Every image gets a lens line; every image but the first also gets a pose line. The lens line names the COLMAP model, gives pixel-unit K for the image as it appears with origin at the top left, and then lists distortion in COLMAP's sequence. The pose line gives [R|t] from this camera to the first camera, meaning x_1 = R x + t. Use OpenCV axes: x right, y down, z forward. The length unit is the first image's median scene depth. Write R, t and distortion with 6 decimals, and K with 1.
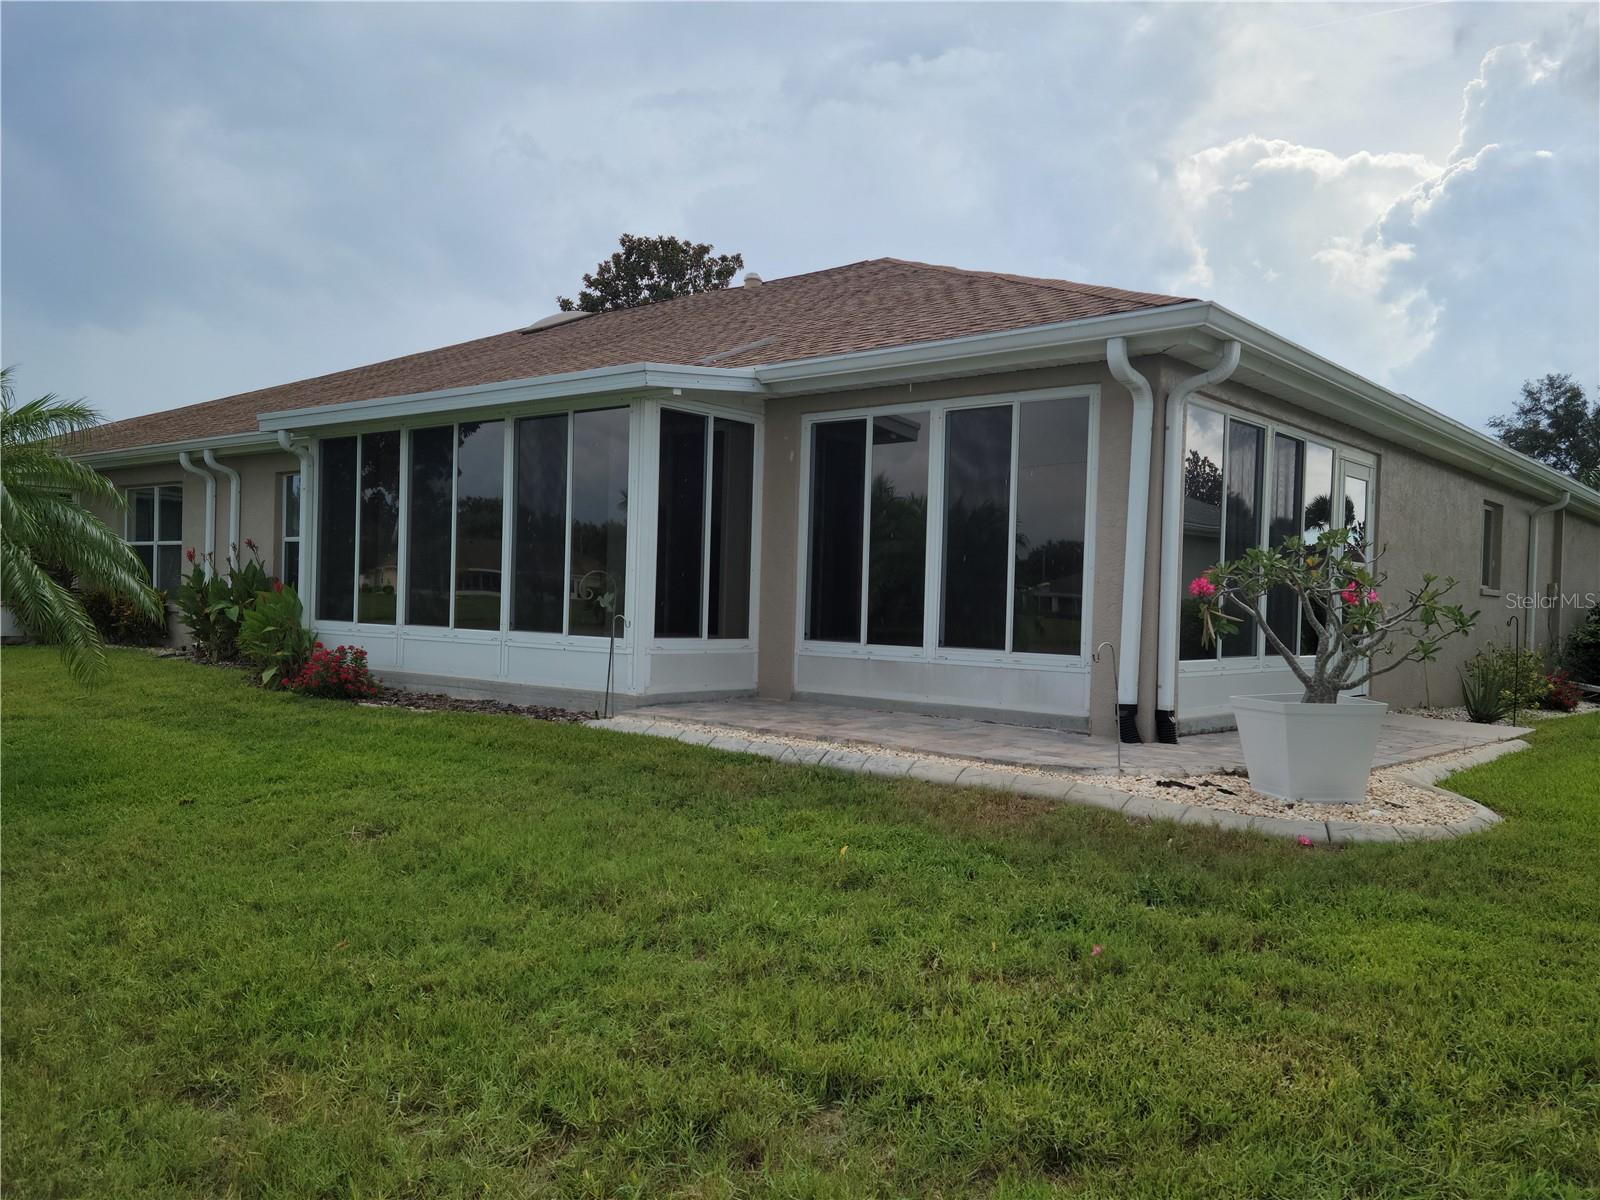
lens RADIAL K [[1263.4, 0, 800.8], [0, 1263.4, 622.9], [0, 0, 1]] dist [0.125946, 0.000691]
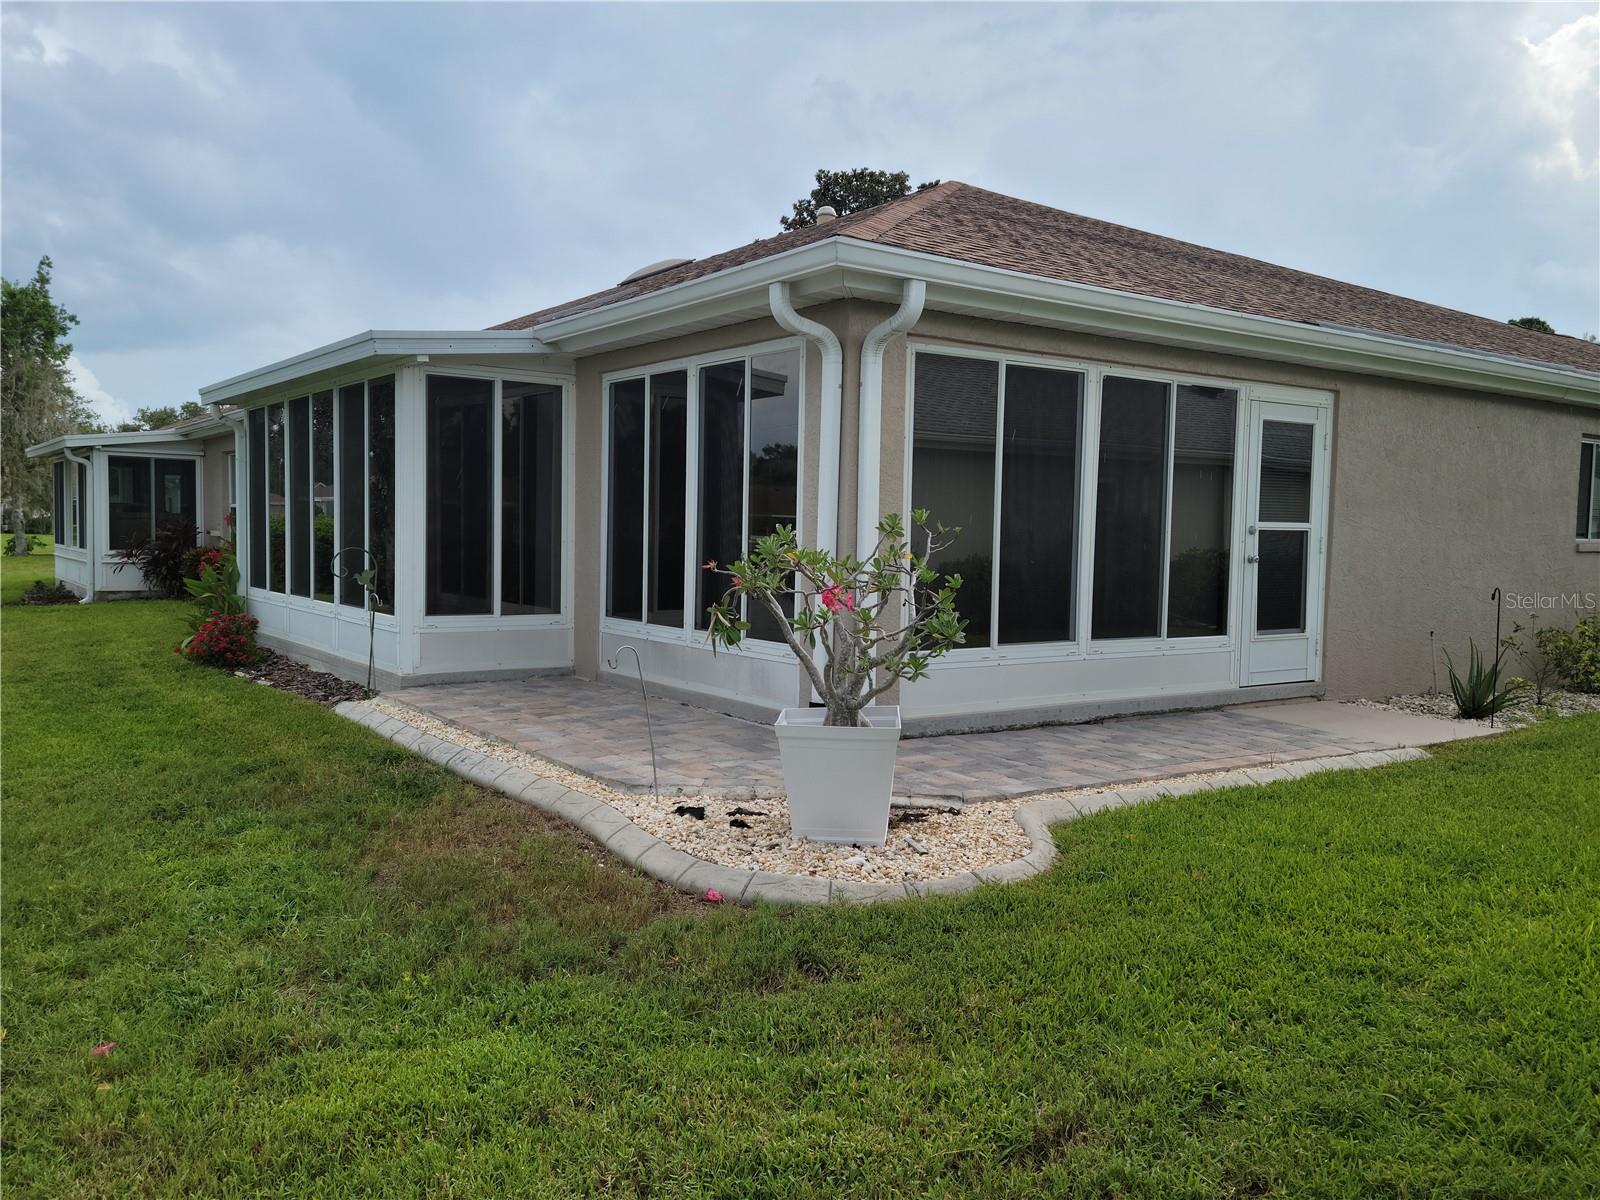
lens RADIAL K [[1277.5, 0, 800.0], [0, 1277.5, 600.0], [0, 0, 1]] dist [0.059609, -0.000465]
pose [[0.960979, 0.005463, -0.276567, 0.398481], [0.004267, 0.999393, 0.034568, -0.030553], [0.276588, -0.034400, 0.960373, 0.133259]]
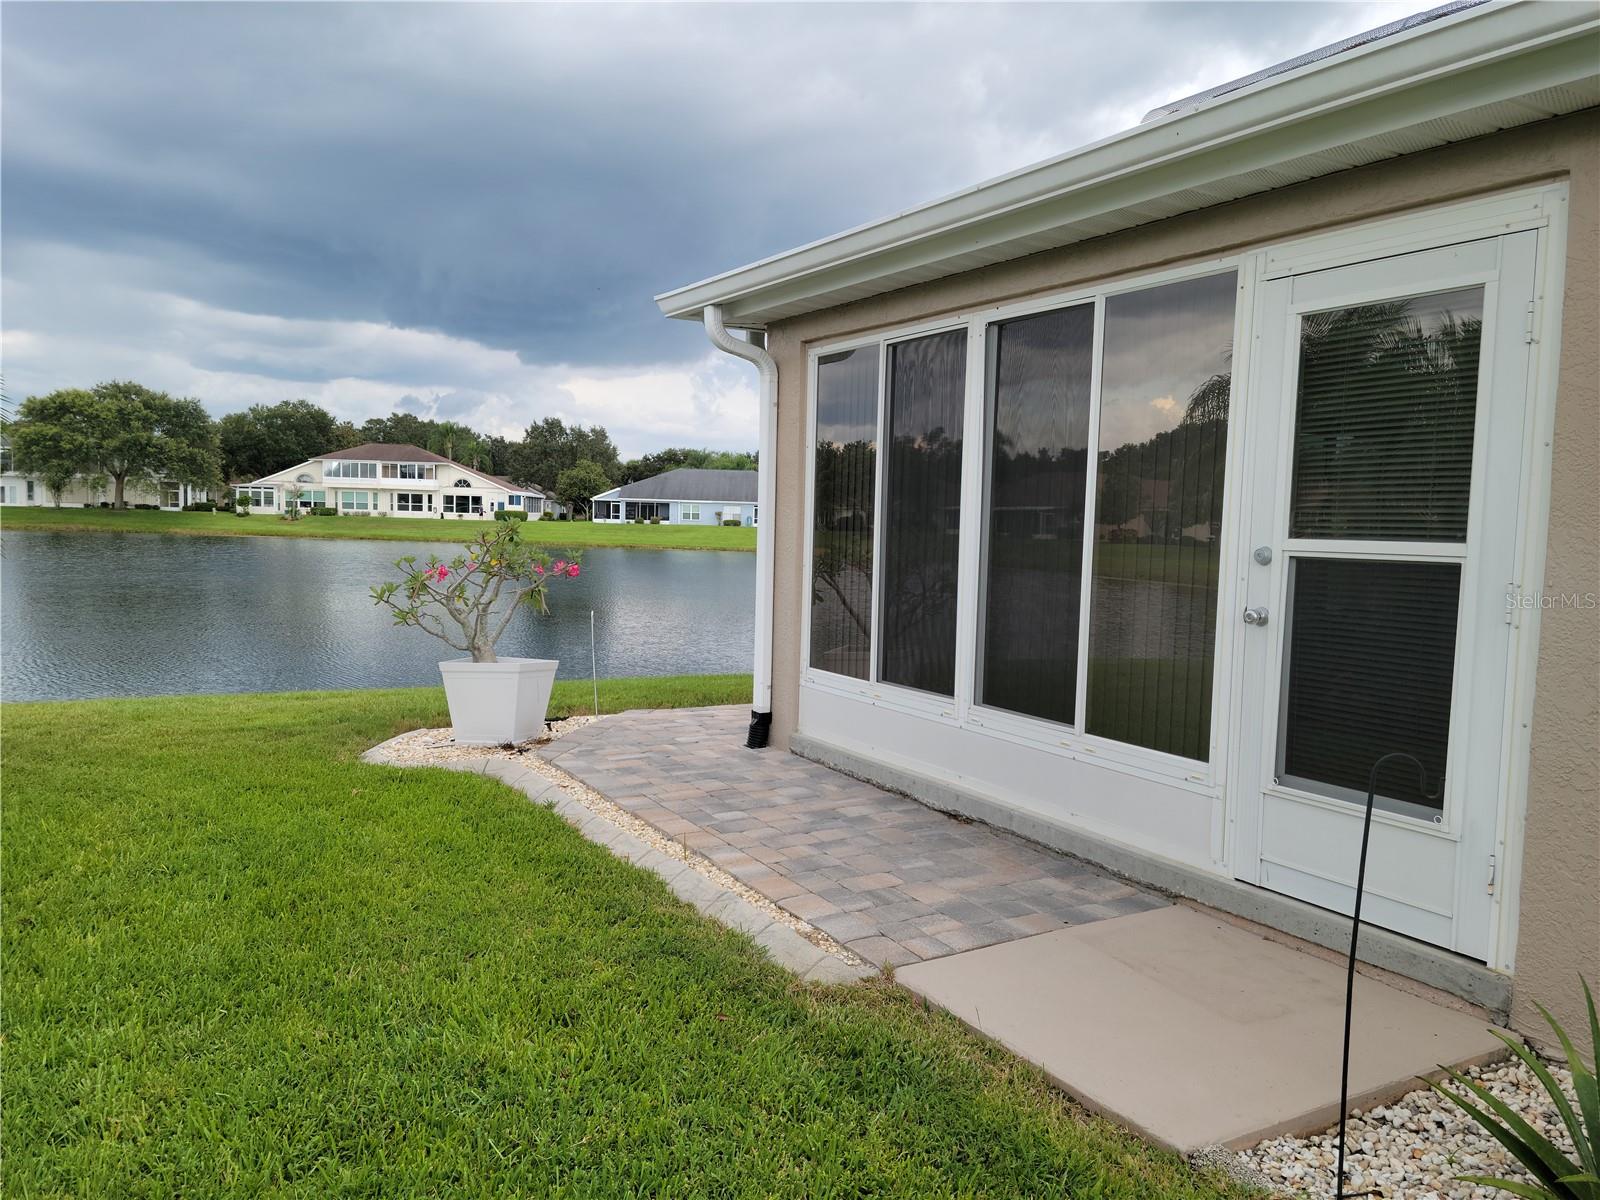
lens RADIAL K [[1277.5, 0, 800.0], [0, 1277.5, 600.0], [0, 0, 1]] dist [0.059609, -0.000465]
pose [[-0.385882, 0.025239, -0.922203, 0.929394], [-0.046346, 0.997833, 0.046702, -0.045938], [0.921383, 0.060762, -0.383876, 1.154799]]
